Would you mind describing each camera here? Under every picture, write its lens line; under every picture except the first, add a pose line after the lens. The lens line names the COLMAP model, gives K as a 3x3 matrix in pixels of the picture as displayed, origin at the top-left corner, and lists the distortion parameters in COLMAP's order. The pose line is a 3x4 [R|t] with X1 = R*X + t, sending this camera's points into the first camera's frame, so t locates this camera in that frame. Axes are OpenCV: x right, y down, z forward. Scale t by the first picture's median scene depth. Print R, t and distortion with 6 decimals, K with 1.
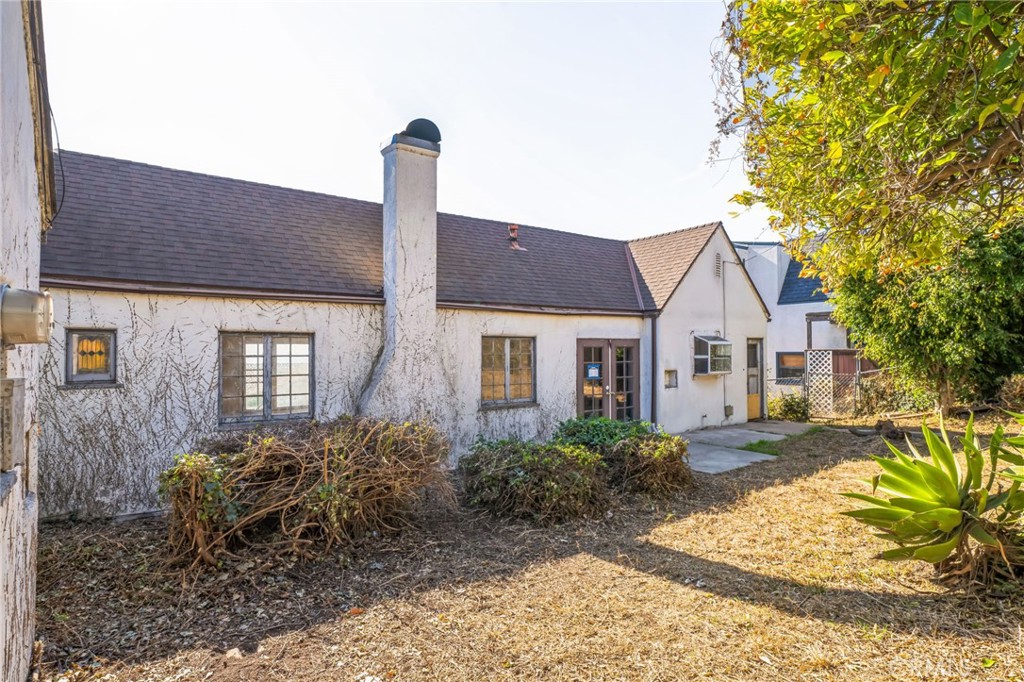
lens RADIAL K [[560.6, 0, 512.0], [0, 560.6, 341.0], [0, 0, 1]] dist [0.003366, 0.000324]
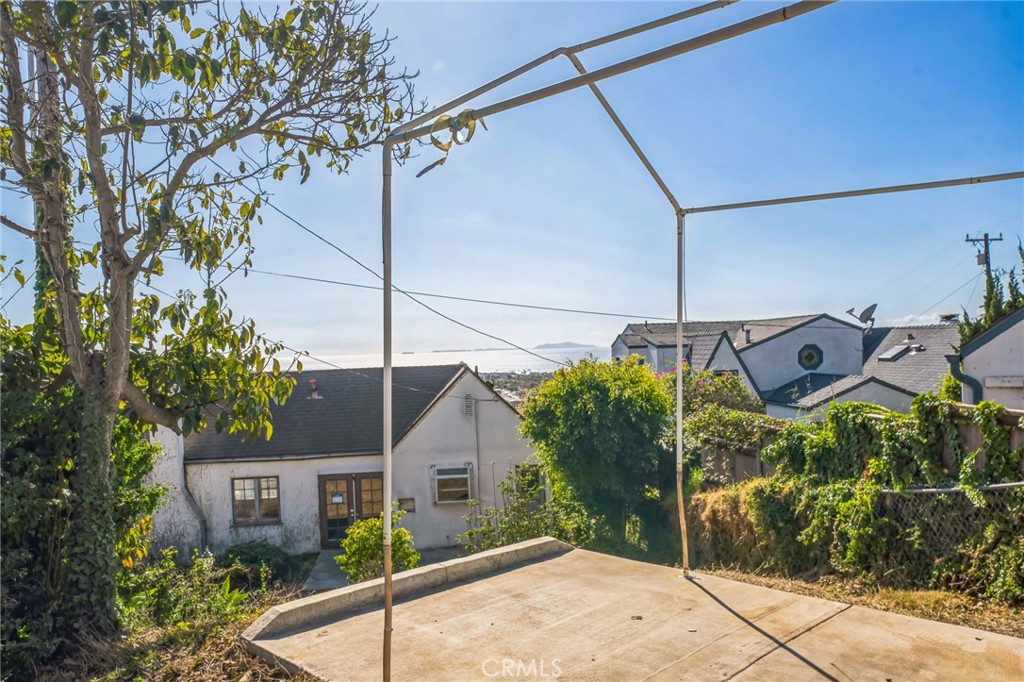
lens RADIAL K [[729.2, 0, 512.9], [0, 729.2, 383.4], [0, 0, 1]] dist [0.003090, 0.000750]
pose [[0.856425, 0.000445, -0.516271, 1.566284], [0.040033, 0.996931, 0.067270, -0.356603], [0.514716, -0.078279, 0.853779, -0.267467]]
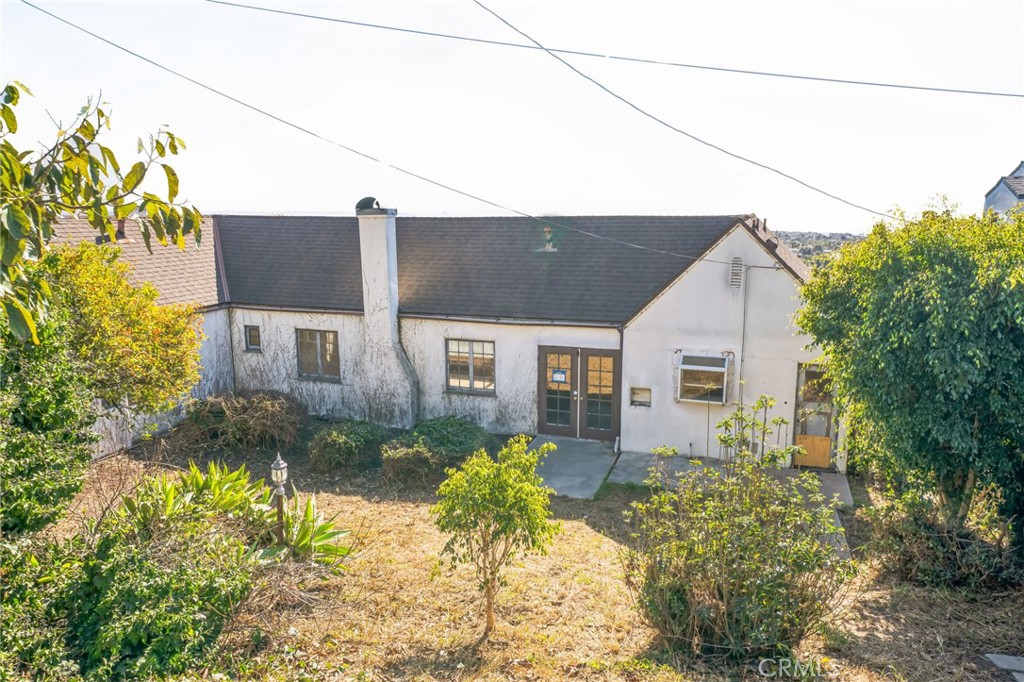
lens RADIAL K [[707.5, 0, 512.0], [0, 707.5, 341.0], [0, 0, 1]] dist [0.020452, 0.002317]
pose [[0.557196, 0.156174, -0.815563, 1.349453], [0.017415, 0.979741, 0.199511, -0.322274], [0.830199, -0.125370, 0.543187, 0.214026]]
